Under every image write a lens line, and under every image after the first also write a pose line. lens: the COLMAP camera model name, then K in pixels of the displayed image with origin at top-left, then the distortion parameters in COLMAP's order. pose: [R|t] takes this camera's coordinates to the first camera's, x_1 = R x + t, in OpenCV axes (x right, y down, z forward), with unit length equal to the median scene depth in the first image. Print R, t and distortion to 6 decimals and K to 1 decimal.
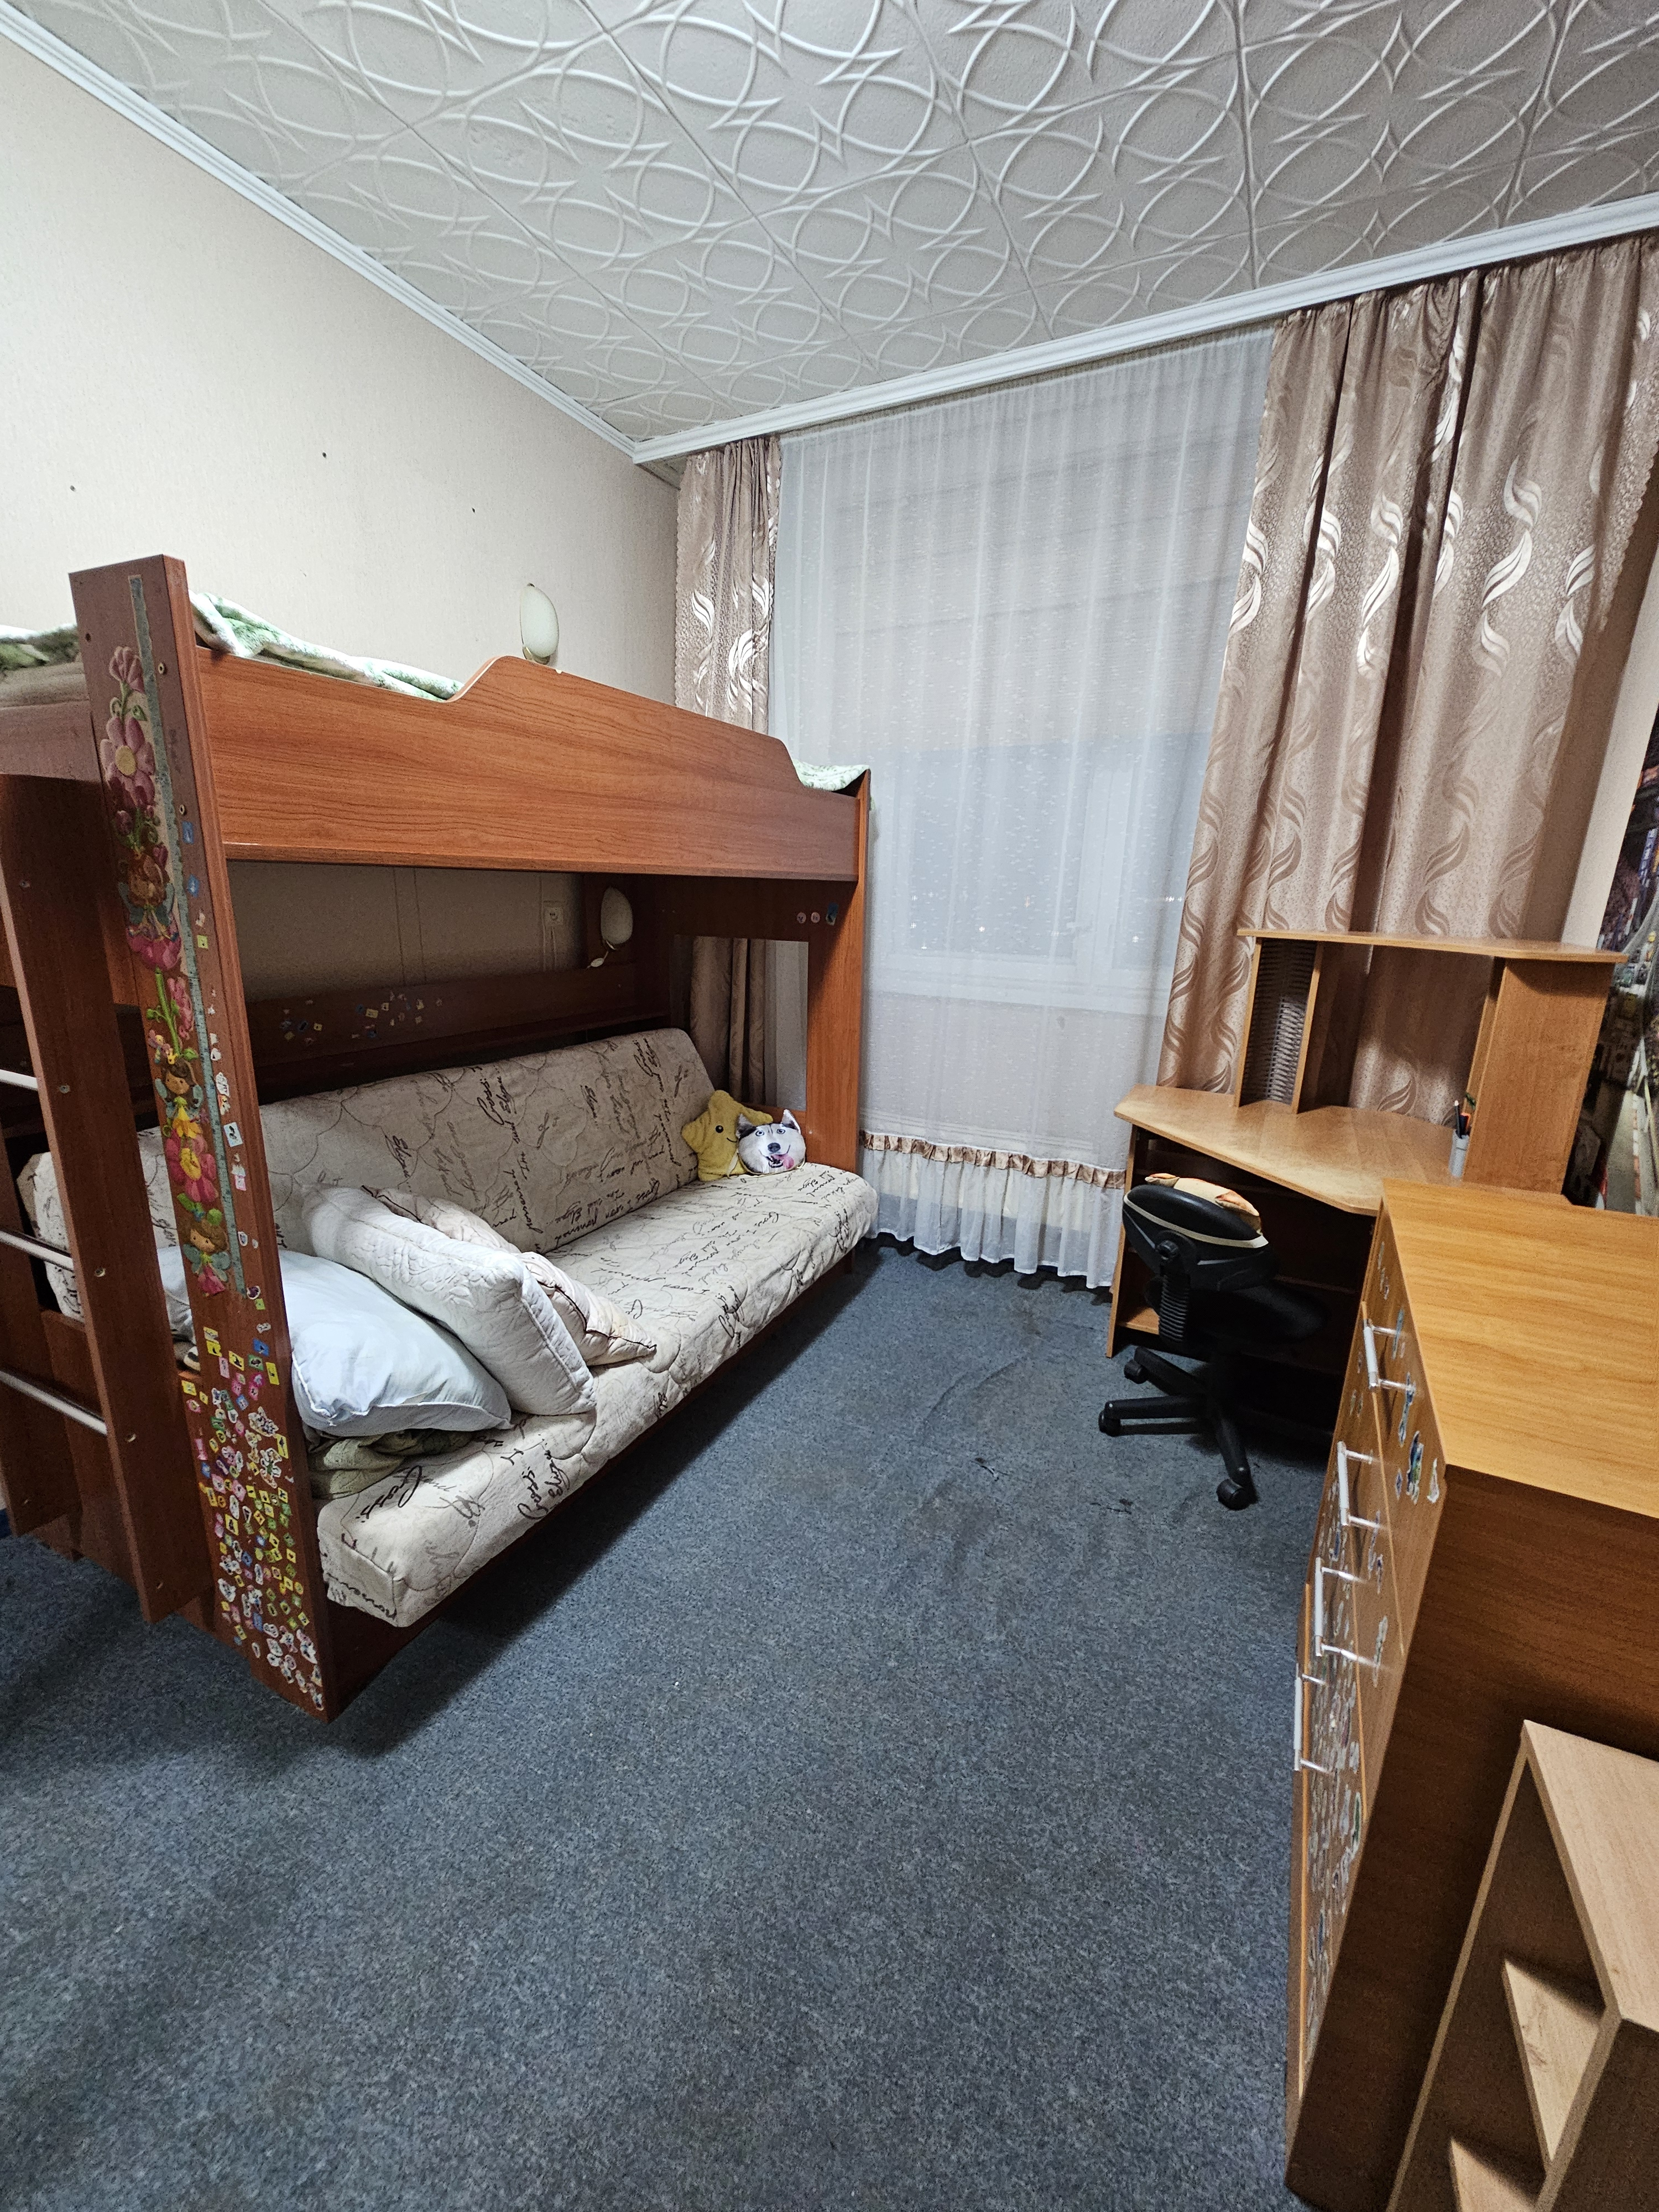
lens RADIAL K [[894.7, 0, 834.4], [0, 894.7, 1118.3], [0, 0, 1]] dist [-0.003158, 0.000844]
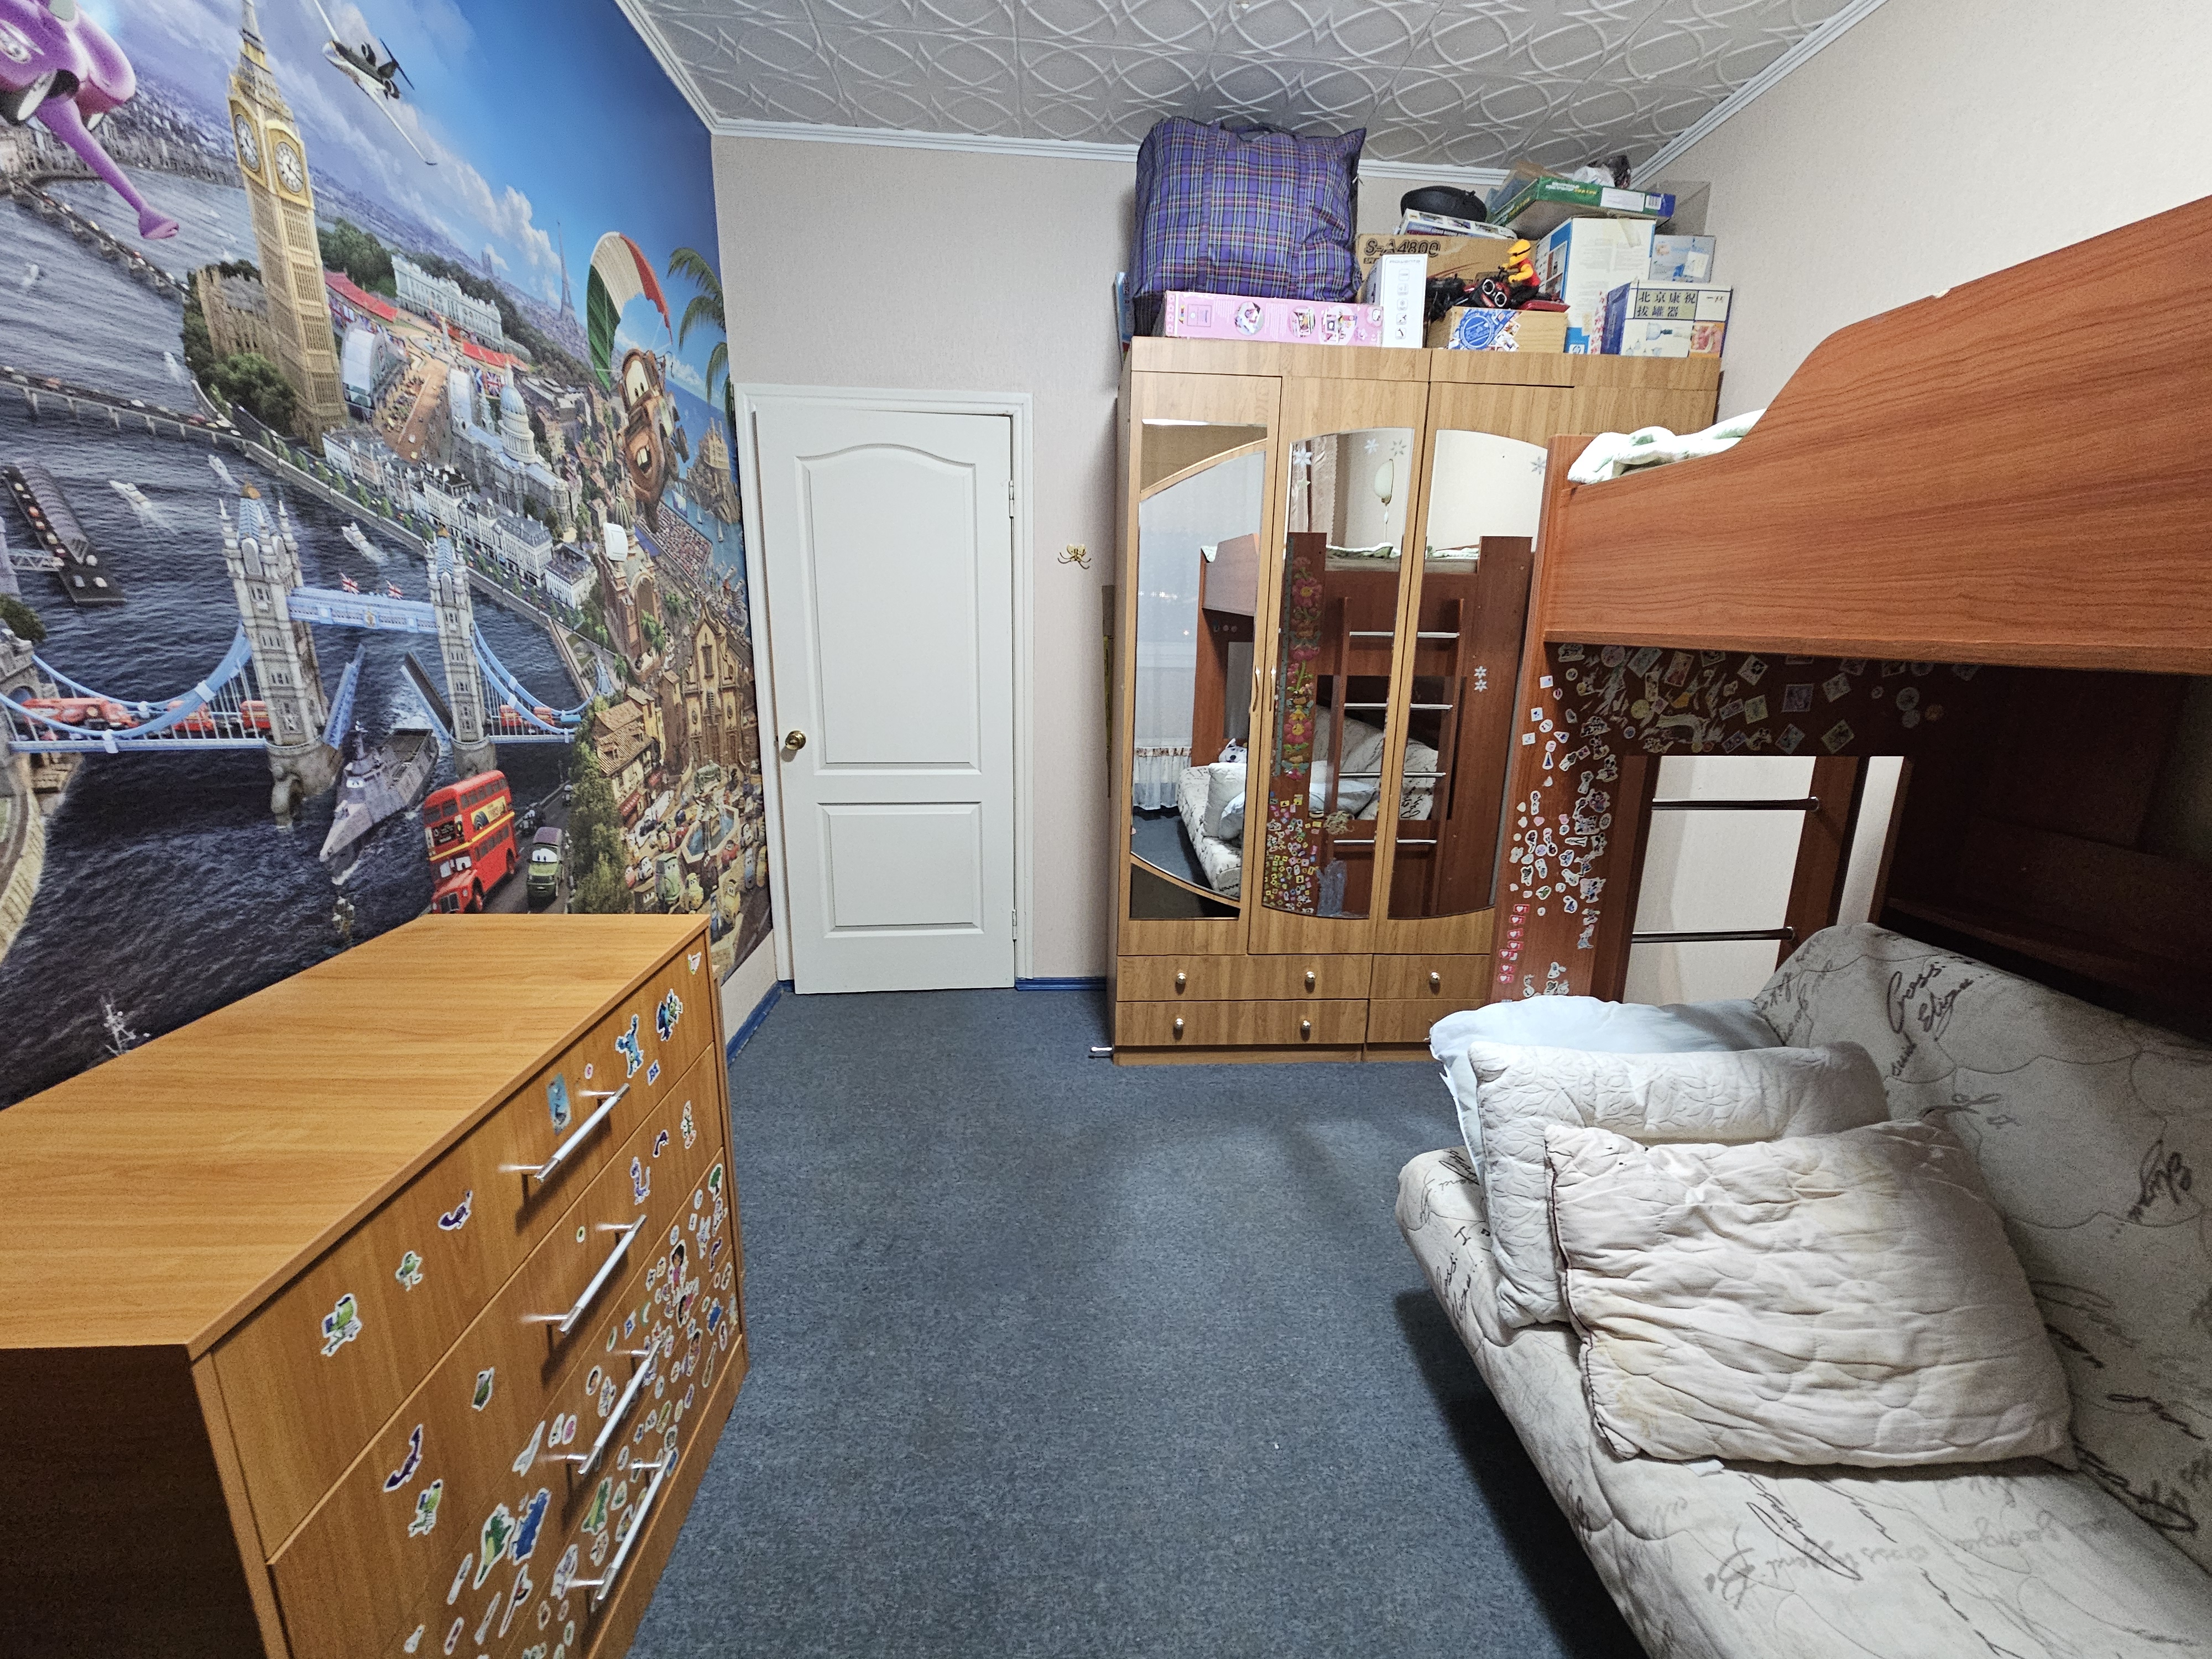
lens RADIAL K [[894.7, 0, 1114.9], [0, 894.7, 824.8], [0, 0, 1]] dist [-0.003158, 0.000844]
pose [[-0.863019, 0.070864, -0.500176, 0.480723], [-0.168525, 0.893008, 0.417297, -0.414887], [0.476232, 0.444427, -0.758741, 1.534160]]
